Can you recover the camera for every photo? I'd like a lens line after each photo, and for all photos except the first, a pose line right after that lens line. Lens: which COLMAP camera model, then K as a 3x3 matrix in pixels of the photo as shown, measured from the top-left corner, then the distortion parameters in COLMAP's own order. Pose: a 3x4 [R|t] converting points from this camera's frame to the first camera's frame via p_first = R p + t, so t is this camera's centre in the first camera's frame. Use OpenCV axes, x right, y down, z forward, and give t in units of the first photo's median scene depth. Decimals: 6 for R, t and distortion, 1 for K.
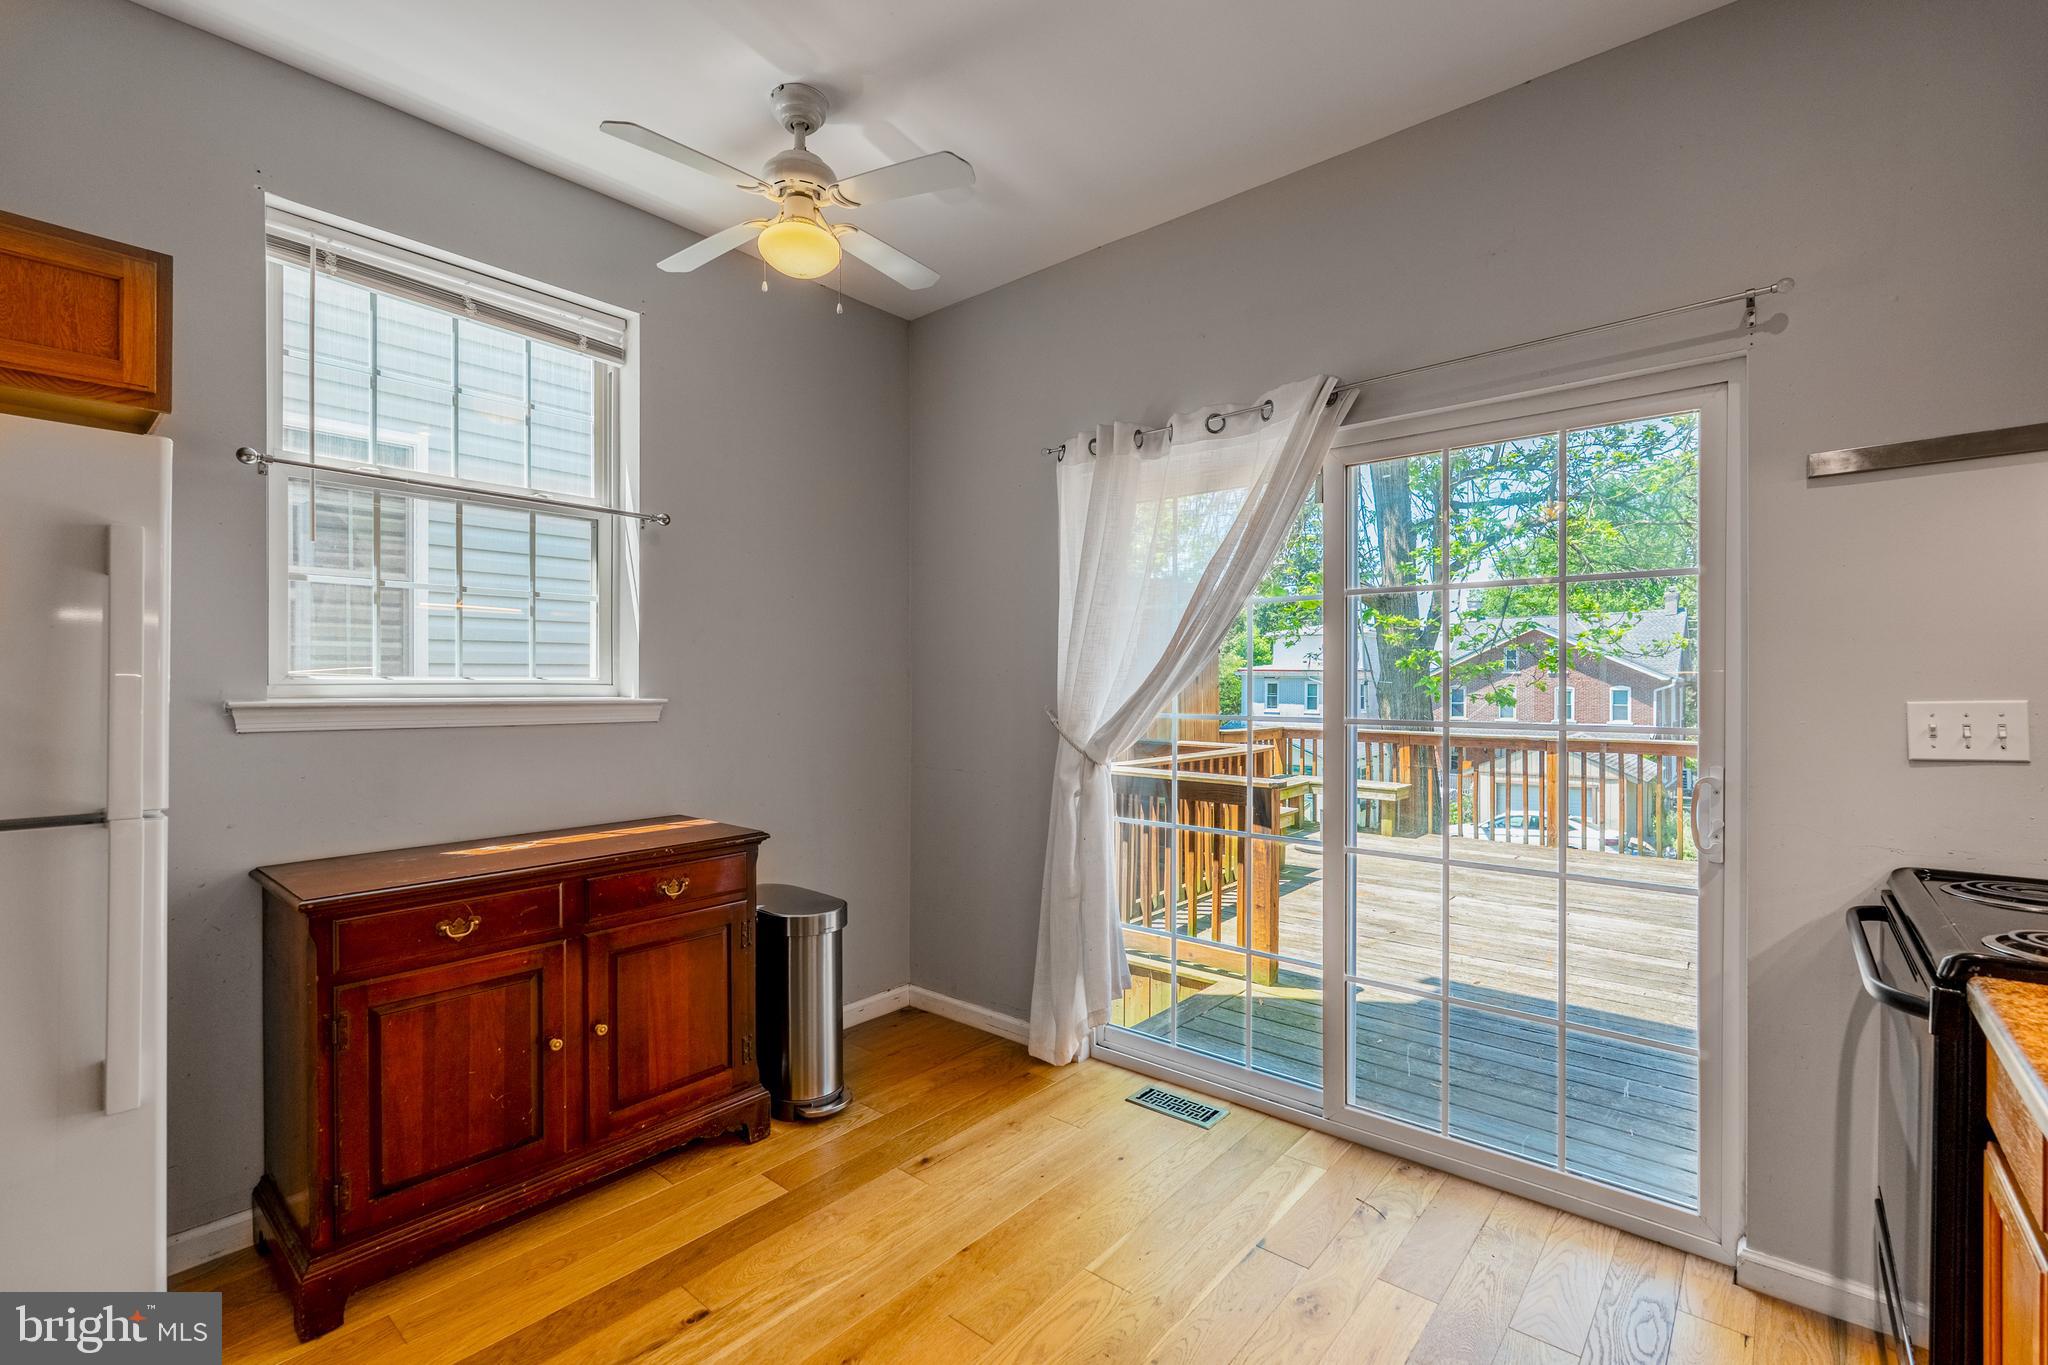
lens RADIAL K [[898.2, 0, 1026.0], [0, 898.2, 684.5], [0, 0, 1]] dist [-0.002182, -0.000040]
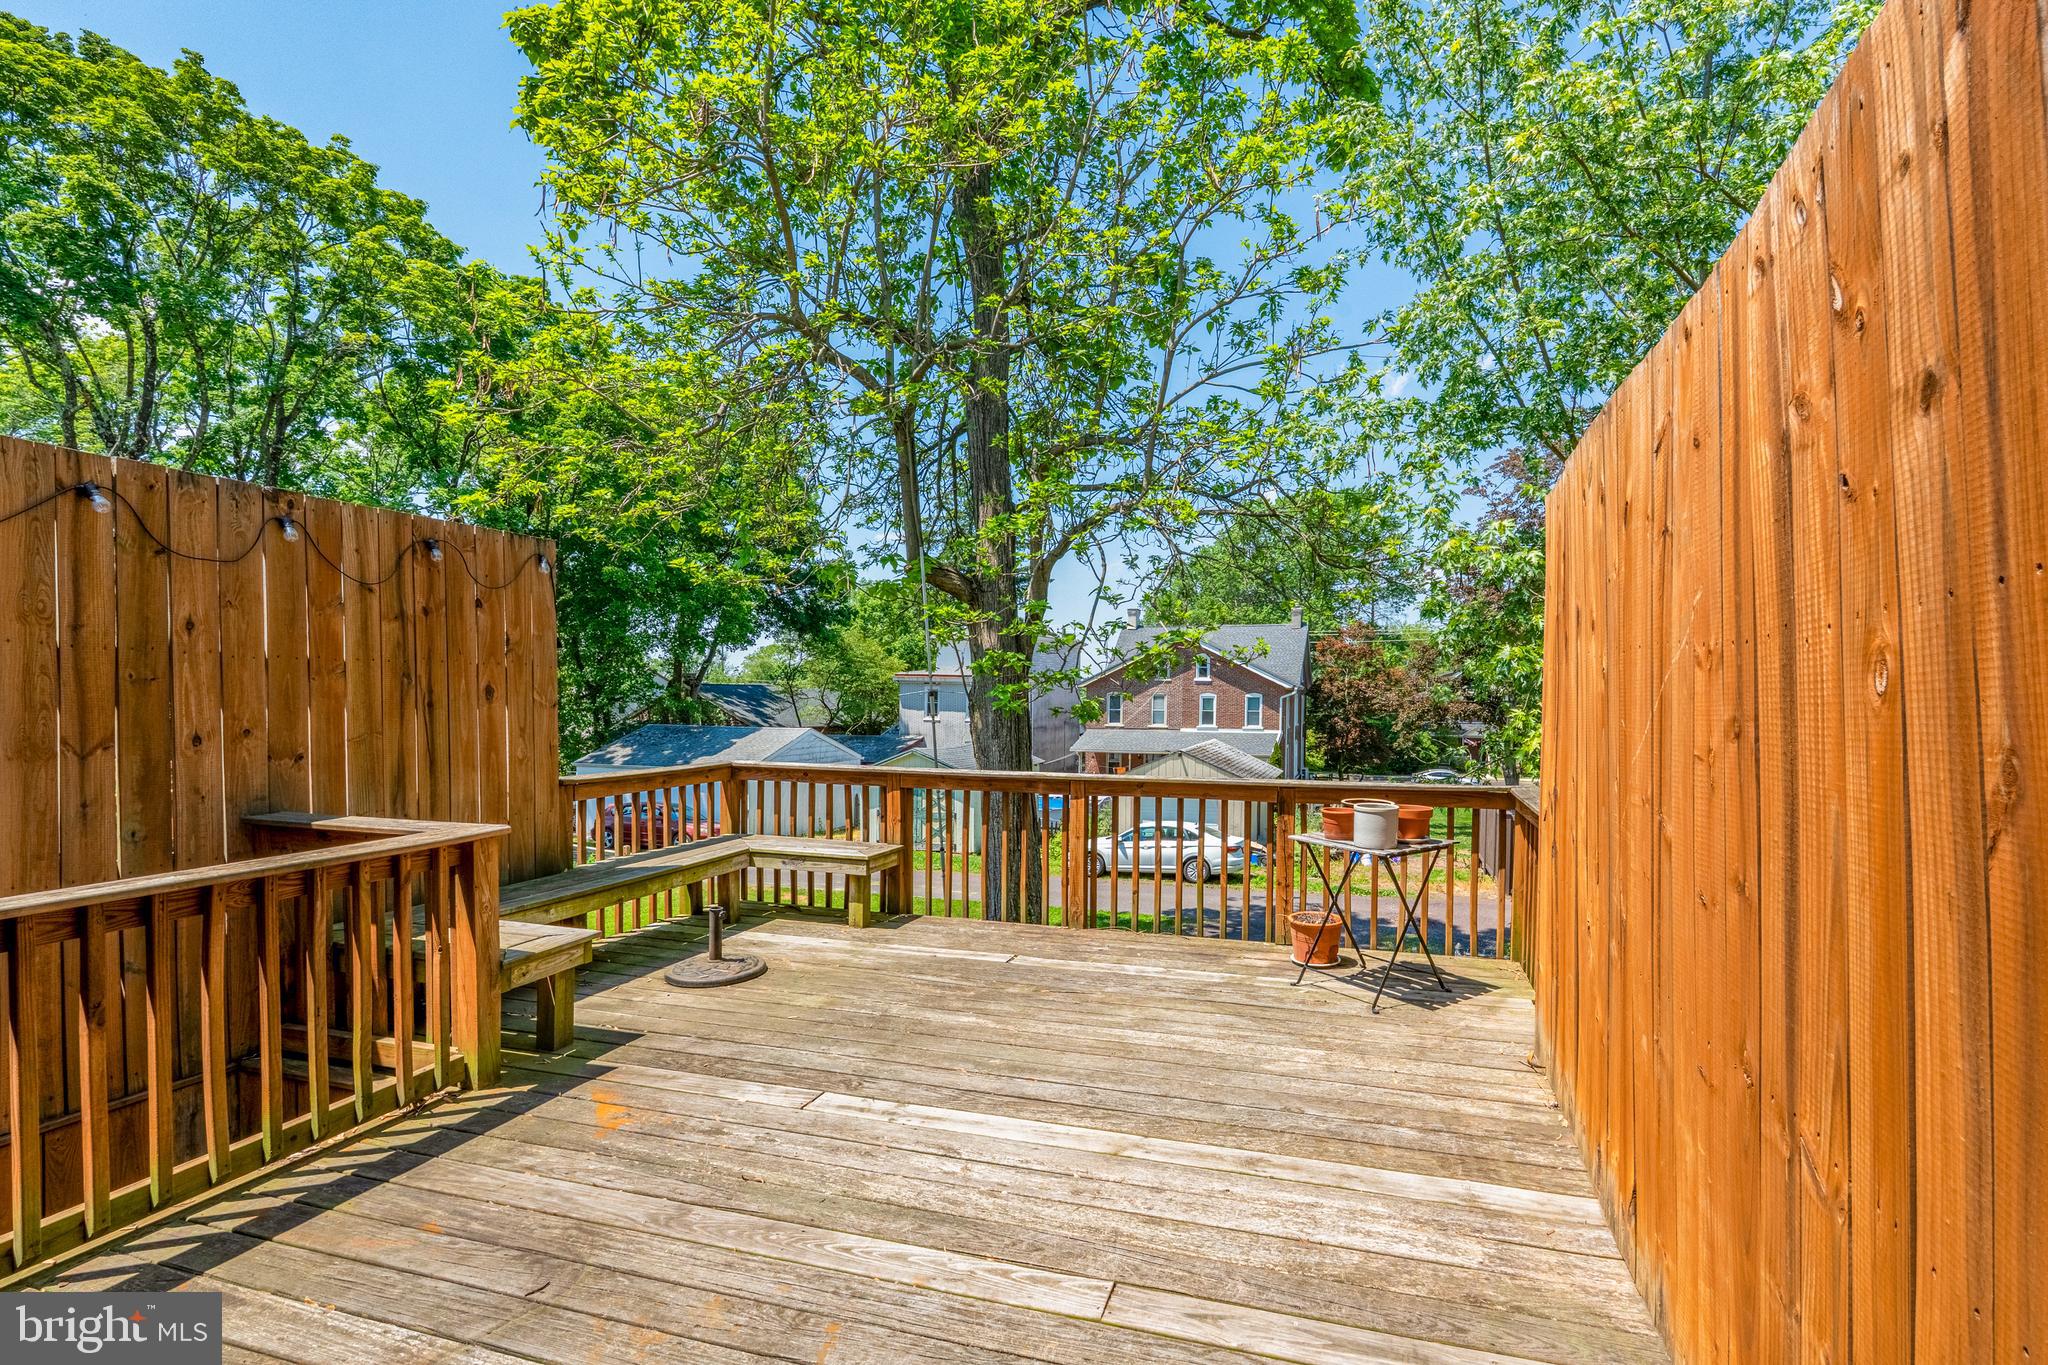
lens RADIAL K [[936.8, 0, 1052.6], [0, 936.8, 689.6], [0, 0, 1]] dist [-0.000974, -0.000071]
pose [[0.934610, 0.000416, 0.355675, 0.073584], [0.000157, 0.999999, -0.001582, -0.001424], [-0.355675, 0.001535, 0.934608, 0.074969]]
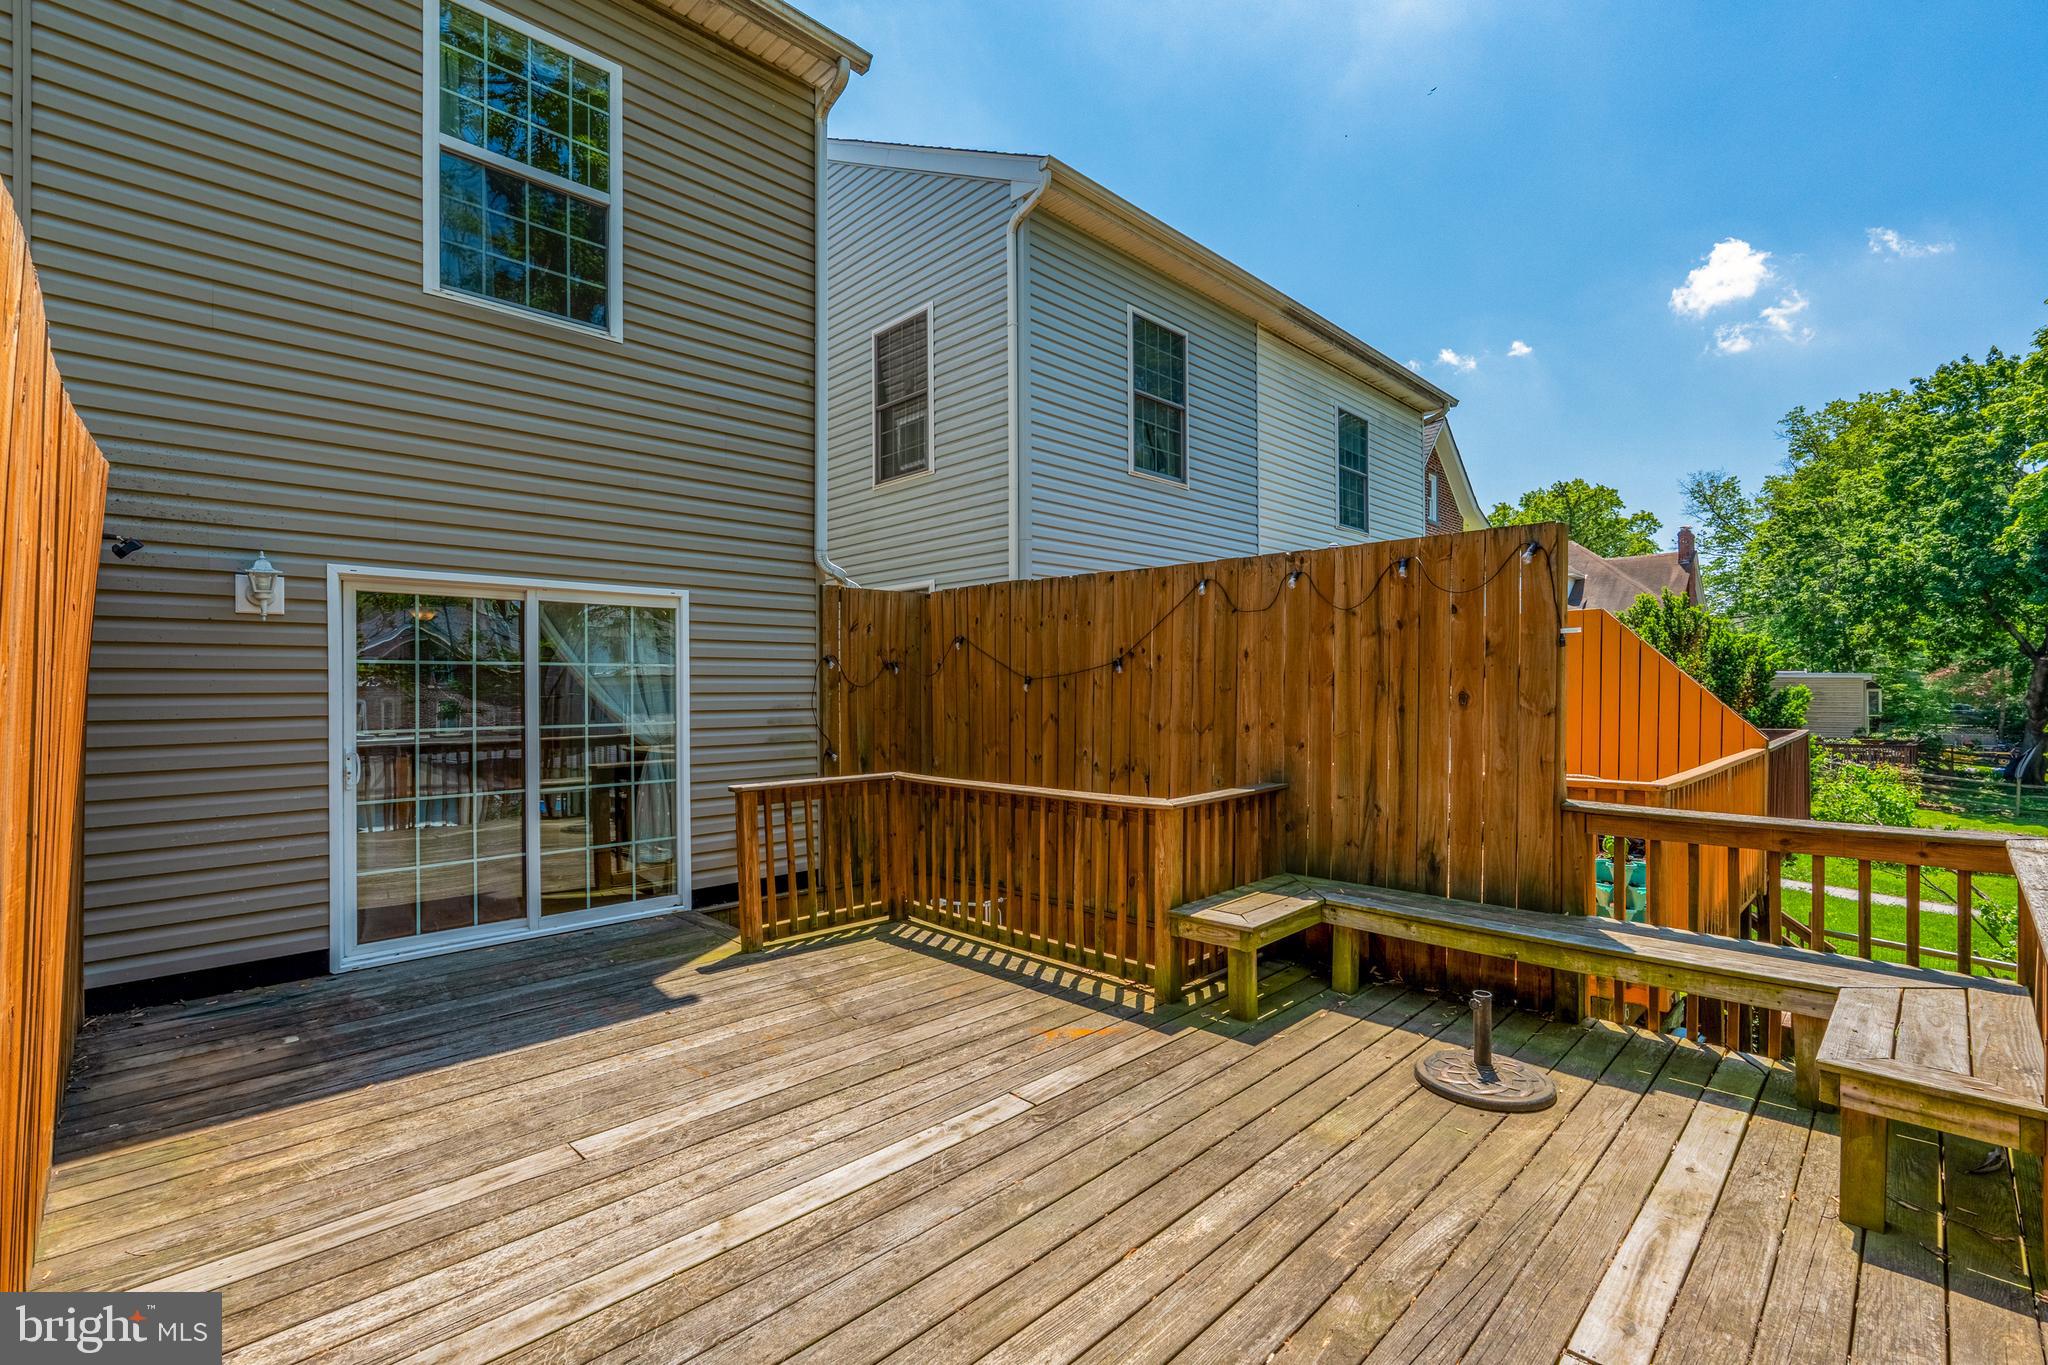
lens RADIAL K [[898.2, 0, 1026.0], [0, 898.2, 684.5], [0, 0, 1]] dist [-0.002182, -0.000040]
pose [[-0.089772, -0.008800, -0.995924, 0.175549], [0.000590, 0.999960, -0.008889, -0.002160], [0.995962, -0.001386, -0.089763, 0.178816]]
